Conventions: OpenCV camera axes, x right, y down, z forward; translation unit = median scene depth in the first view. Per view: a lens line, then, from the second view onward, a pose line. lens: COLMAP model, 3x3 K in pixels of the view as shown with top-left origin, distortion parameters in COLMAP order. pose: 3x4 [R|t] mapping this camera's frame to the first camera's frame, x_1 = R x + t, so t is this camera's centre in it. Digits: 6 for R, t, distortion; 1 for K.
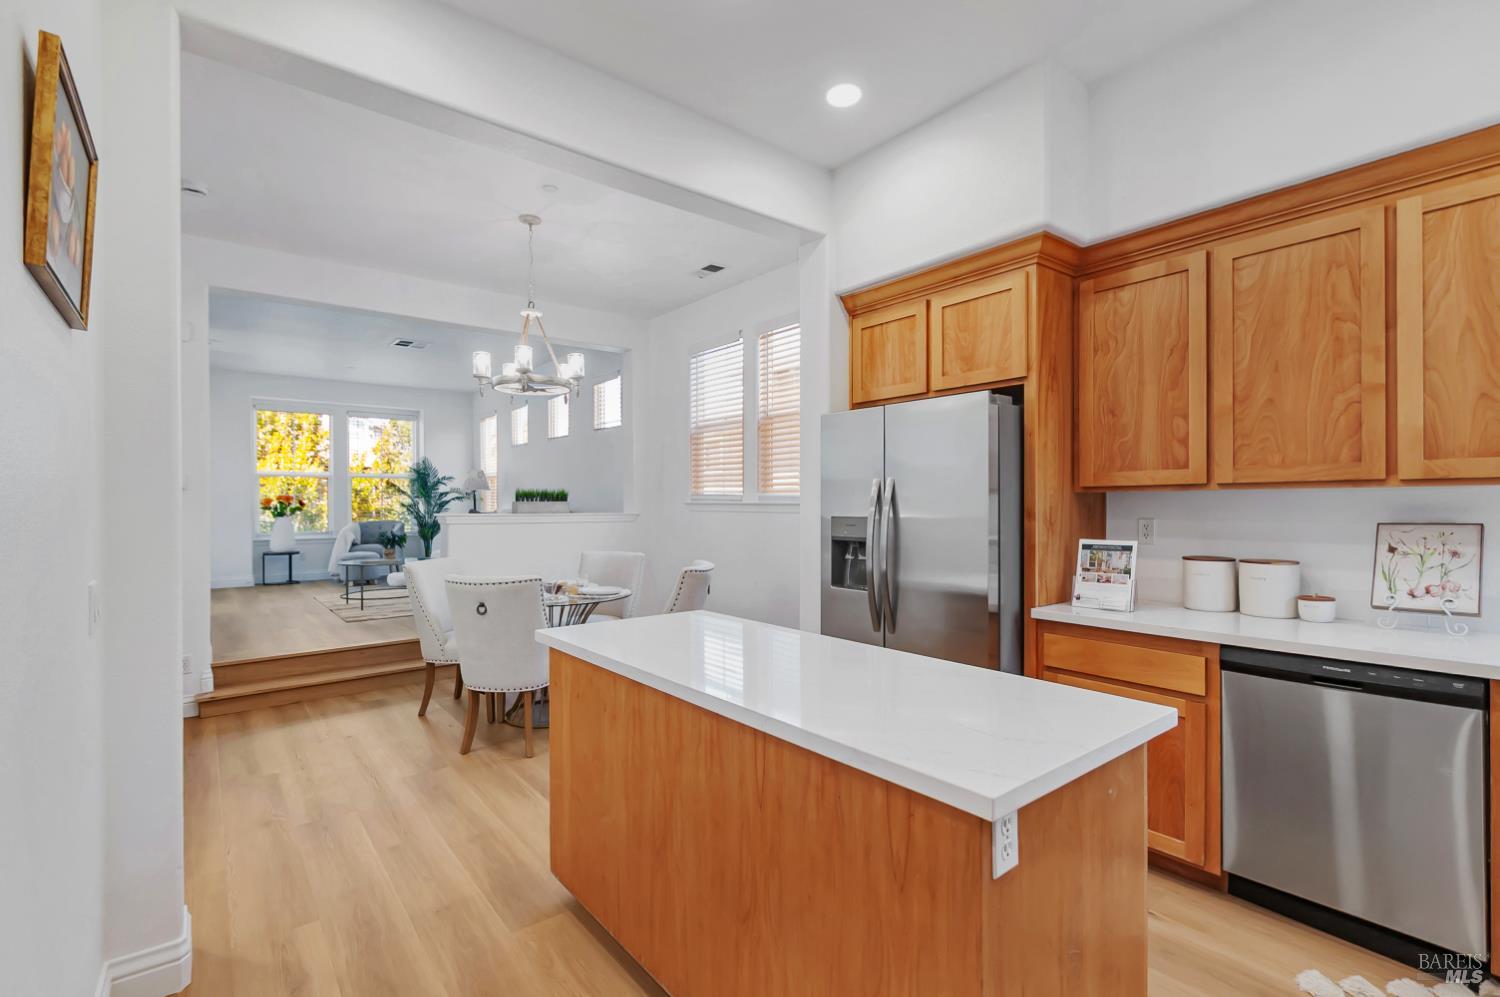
lens RADIAL K [[687.8, 0, 747.5], [0, 687.8, 508.1], [0, 0, 1]] dist [0.000378, 0.000000]
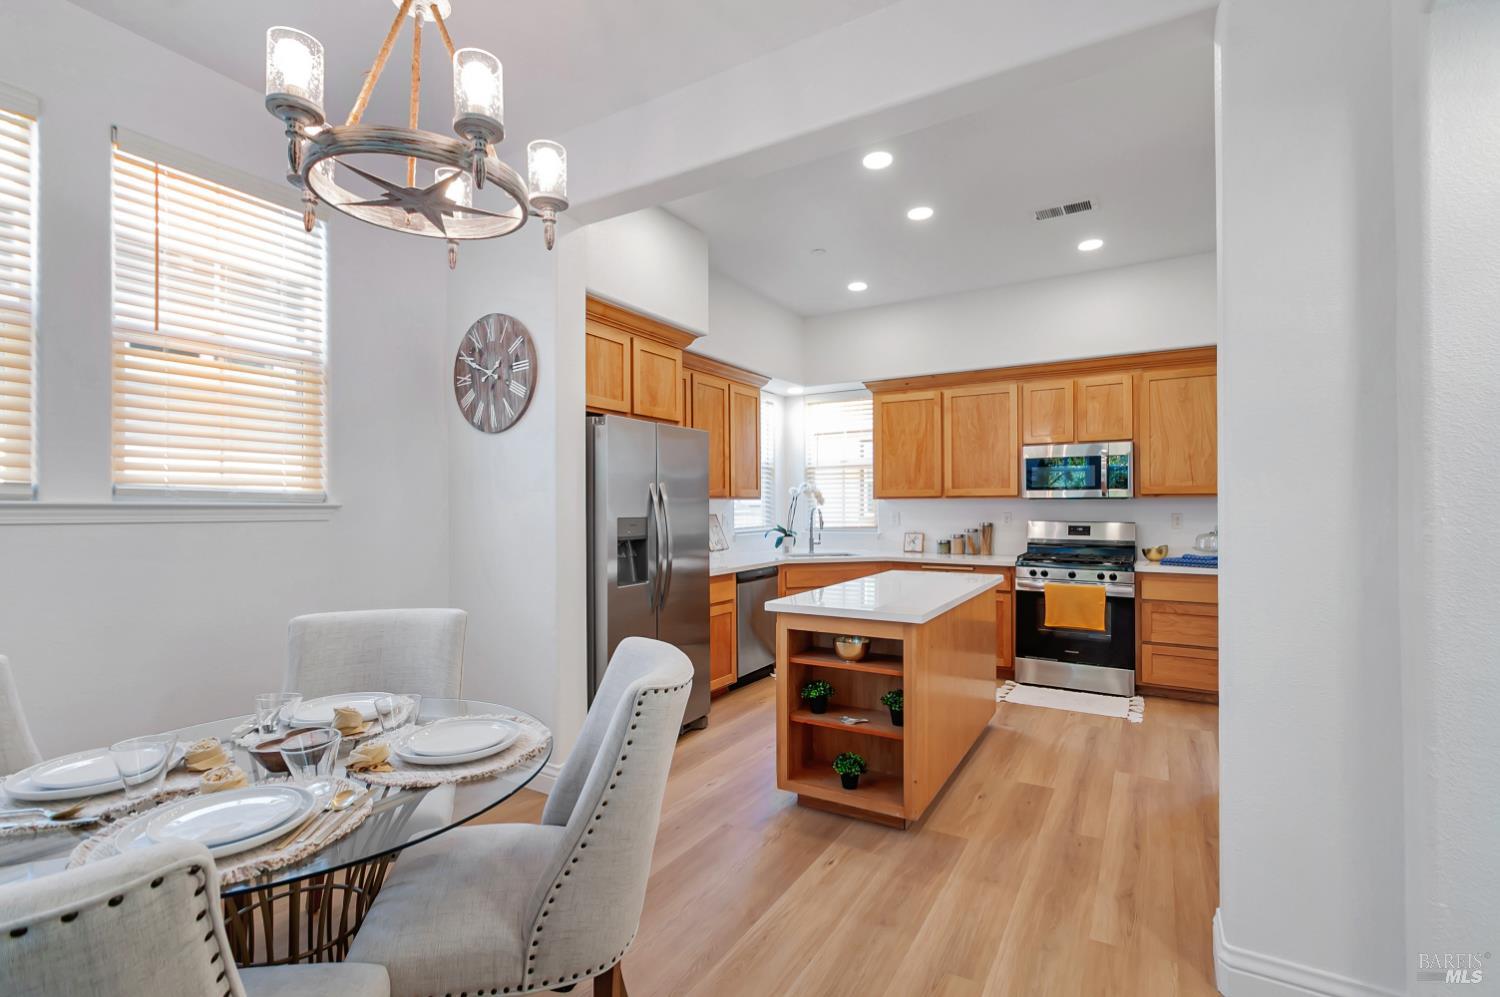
lens RADIAL K [[687.8, 0, 747.5], [0, 687.8, 508.1], [0, 0, 1]] dist [0.000378, 0.000000]
pose [[-0.360183, 0.002145, 0.932879, -1.104727], [0.009011, 0.999959, 0.001180, -0.002224], [-0.932838, 0.008831, -0.360188, 1.465127]]
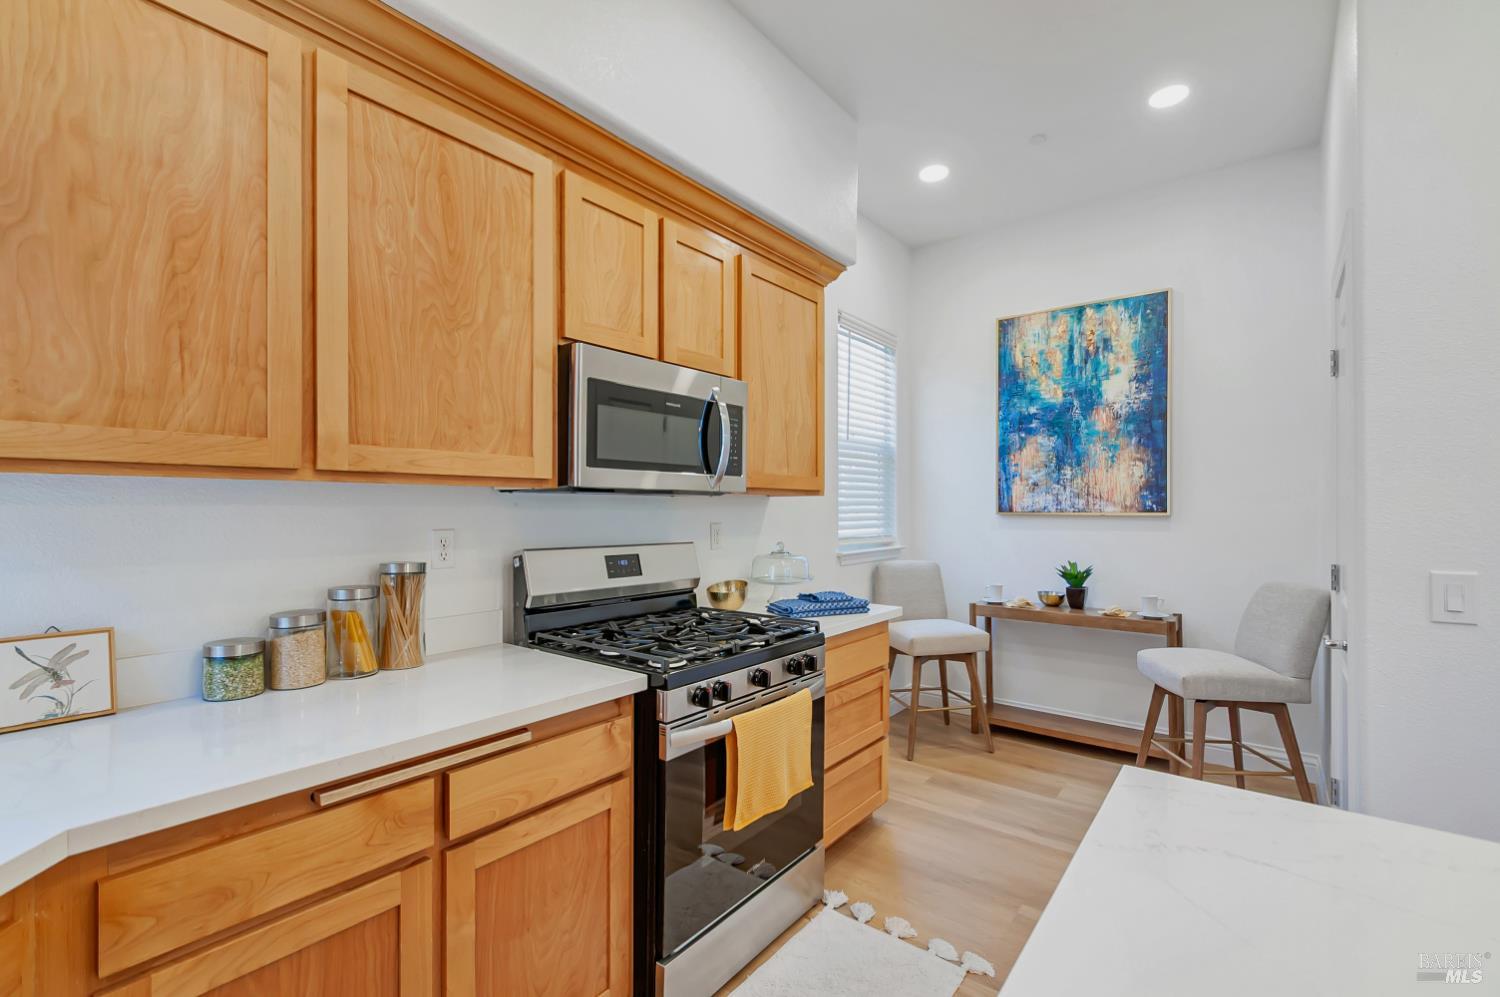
lens RADIAL K [[668.3, 0, 746.8], [0, 668.3, 508.7], [0, 0, 1]] dist [-0.001187, -0.000460]
pose [[-0.970597, 0.004130, -0.240677, 0.445406], [0.002434, 0.999970, 0.007341, -0.004115], [0.240700, 0.006540, -0.970578, 0.719679]]
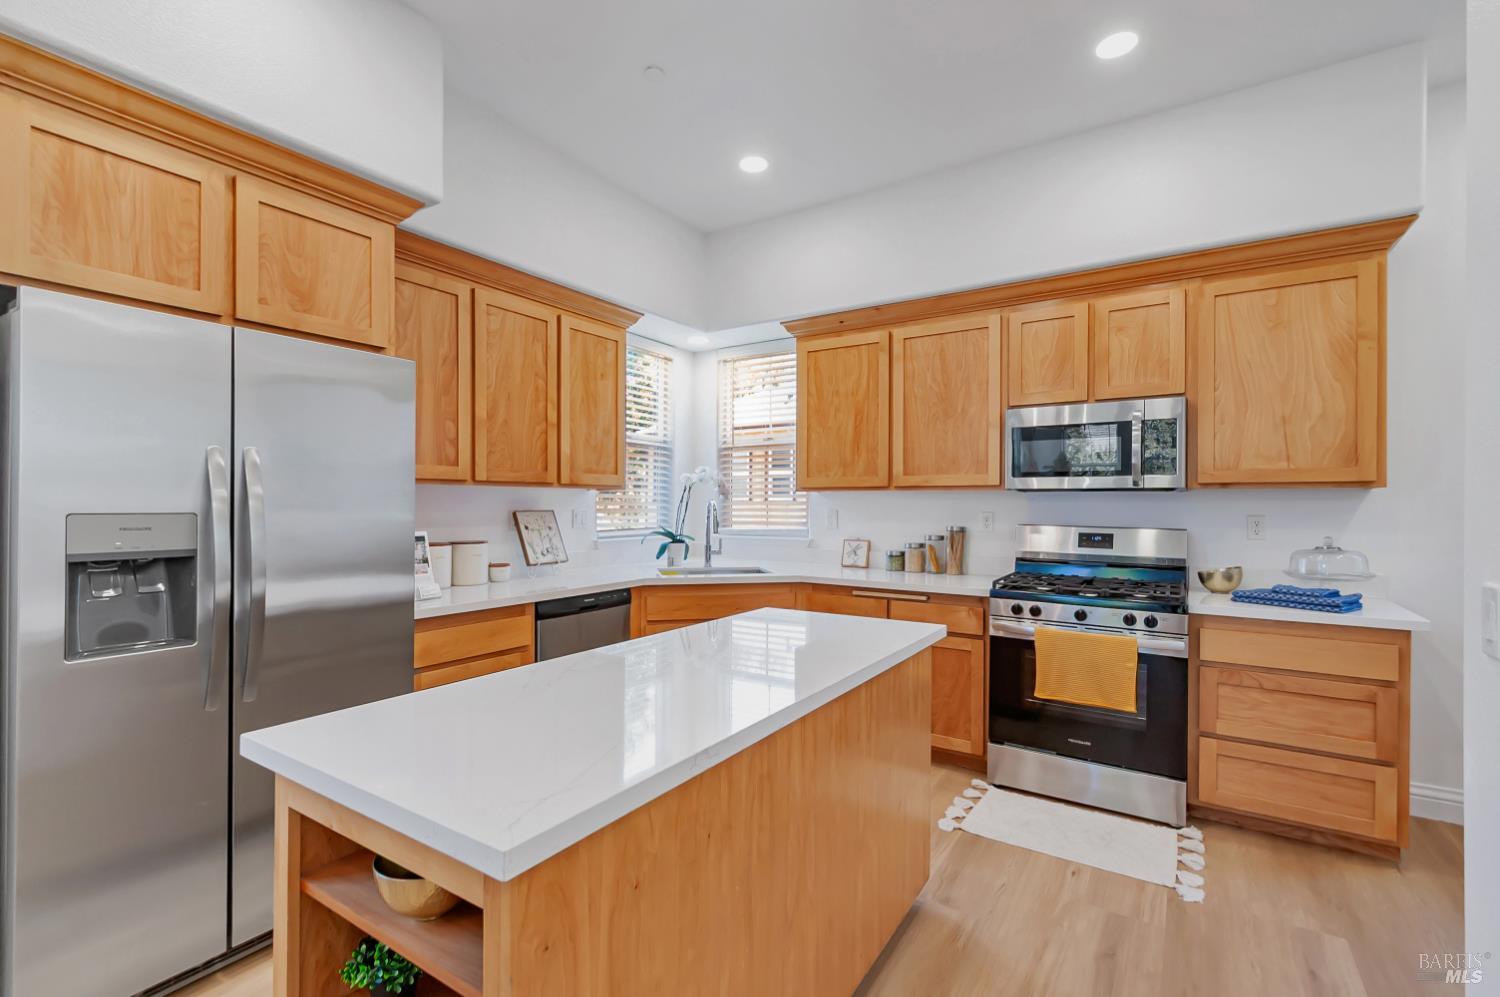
lens RADIAL K [[668.3, 0, 746.8], [0, 668.3, 508.7], [0, 0, 1]] dist [-0.001187, -0.000460]
pose [[-0.318021, -0.004168, 0.948074, -0.568713], [0.000123, 0.999990, 0.004437, 0.009035], [-0.948084, 0.001528, -0.318018, 0.867328]]
